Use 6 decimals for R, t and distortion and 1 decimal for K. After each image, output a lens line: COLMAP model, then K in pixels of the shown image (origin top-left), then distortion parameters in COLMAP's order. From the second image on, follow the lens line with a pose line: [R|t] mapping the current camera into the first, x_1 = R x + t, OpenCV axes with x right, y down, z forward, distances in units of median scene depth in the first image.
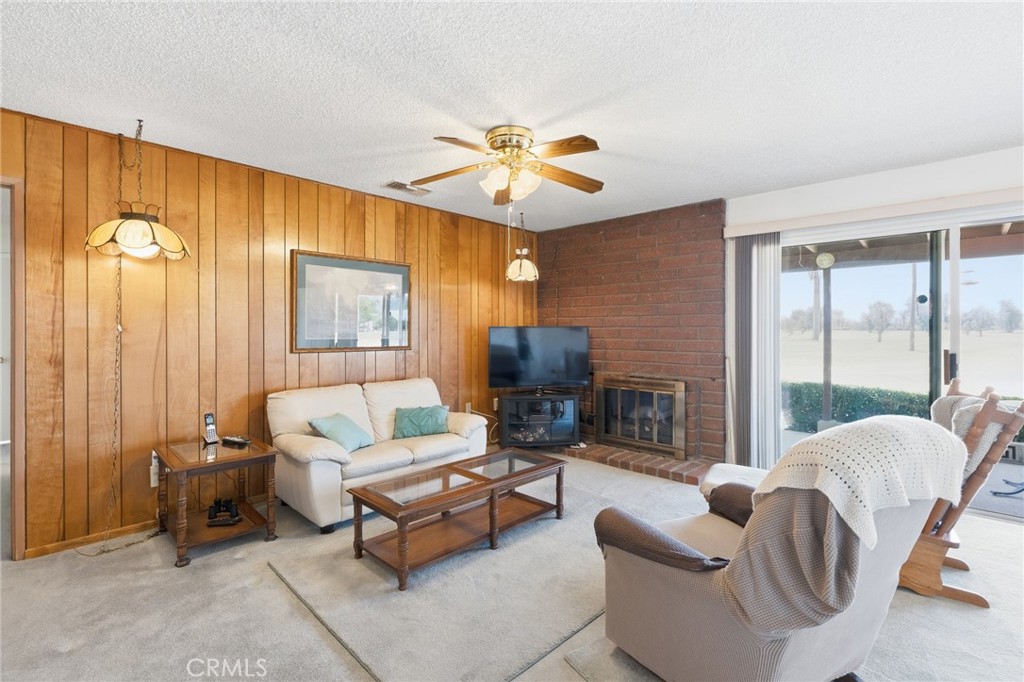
lens RADIAL K [[473.7, 0, 509.5], [0, 473.7, 330.6], [0, 0, 1]] dist [-0.002011, -0.000052]
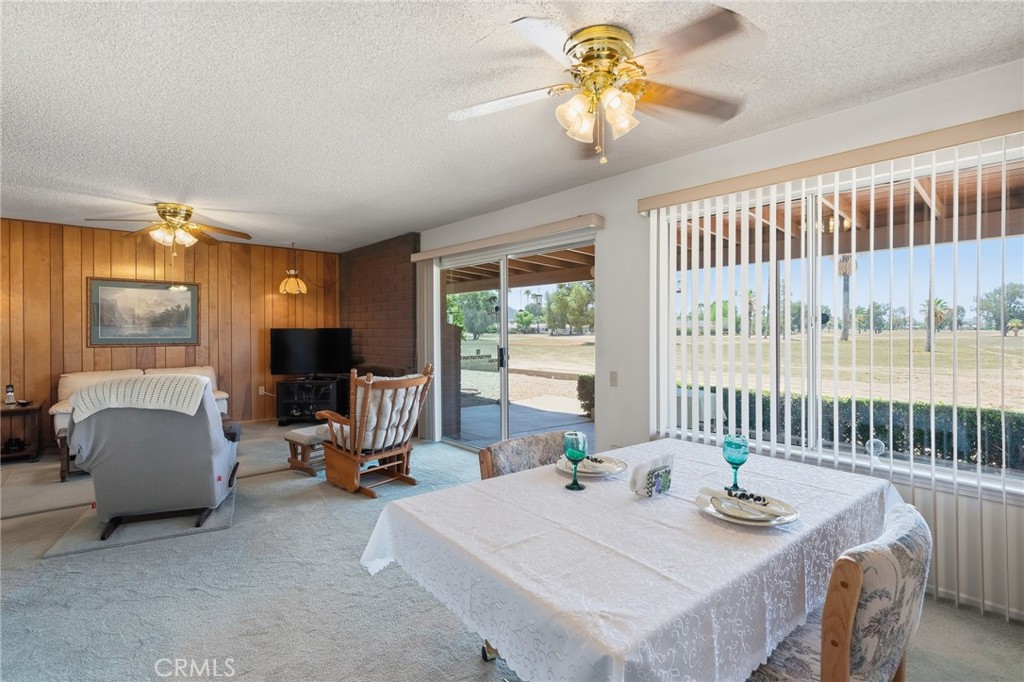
lens RADIAL K [[491.4, 0, 514.2], [0, 491.4, 332.2], [0, 0, 1]] dist [0.000000, -0.000071]
pose [[0.996944, -0.000764, -0.078110, 0.886342], [0.001059, 0.999992, 0.003732, -0.003380], [0.078107, -0.003803, 0.996938, -0.376976]]
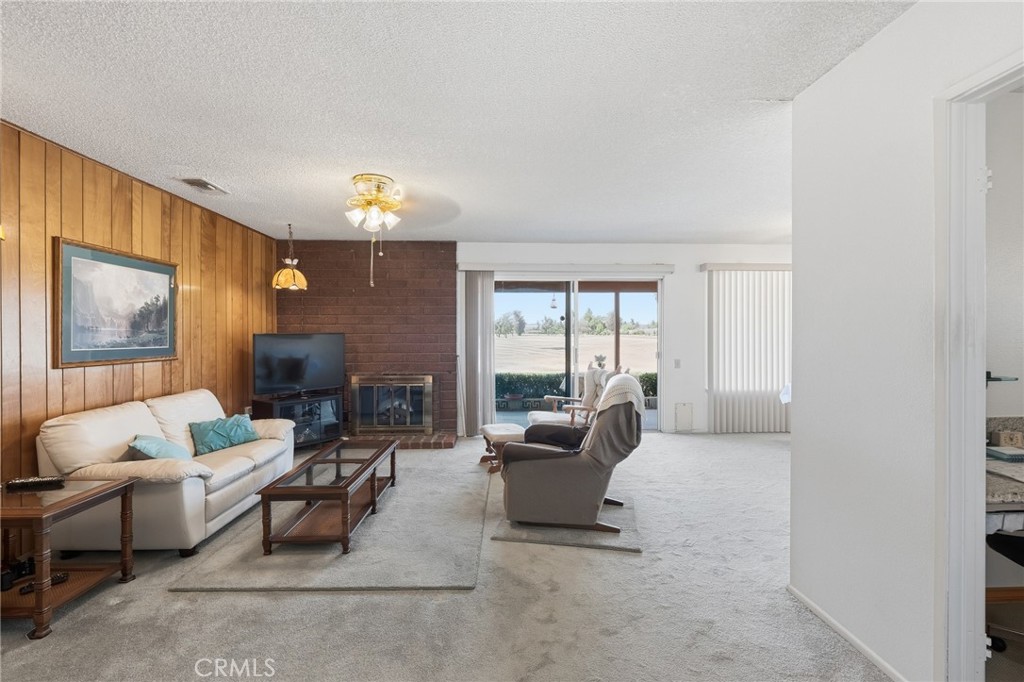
lens RADIAL K [[470.2, 0, 514.2], [0, 470.2, 335.4], [0, 0, 1]] dist [0.001797, 0.000366]
pose [[0.690979, -0.004428, 0.722861, -0.450886], [0.003524, 0.999990, 0.002756, -0.006489], [-0.722866, 0.000643, 0.690988, -0.079952]]
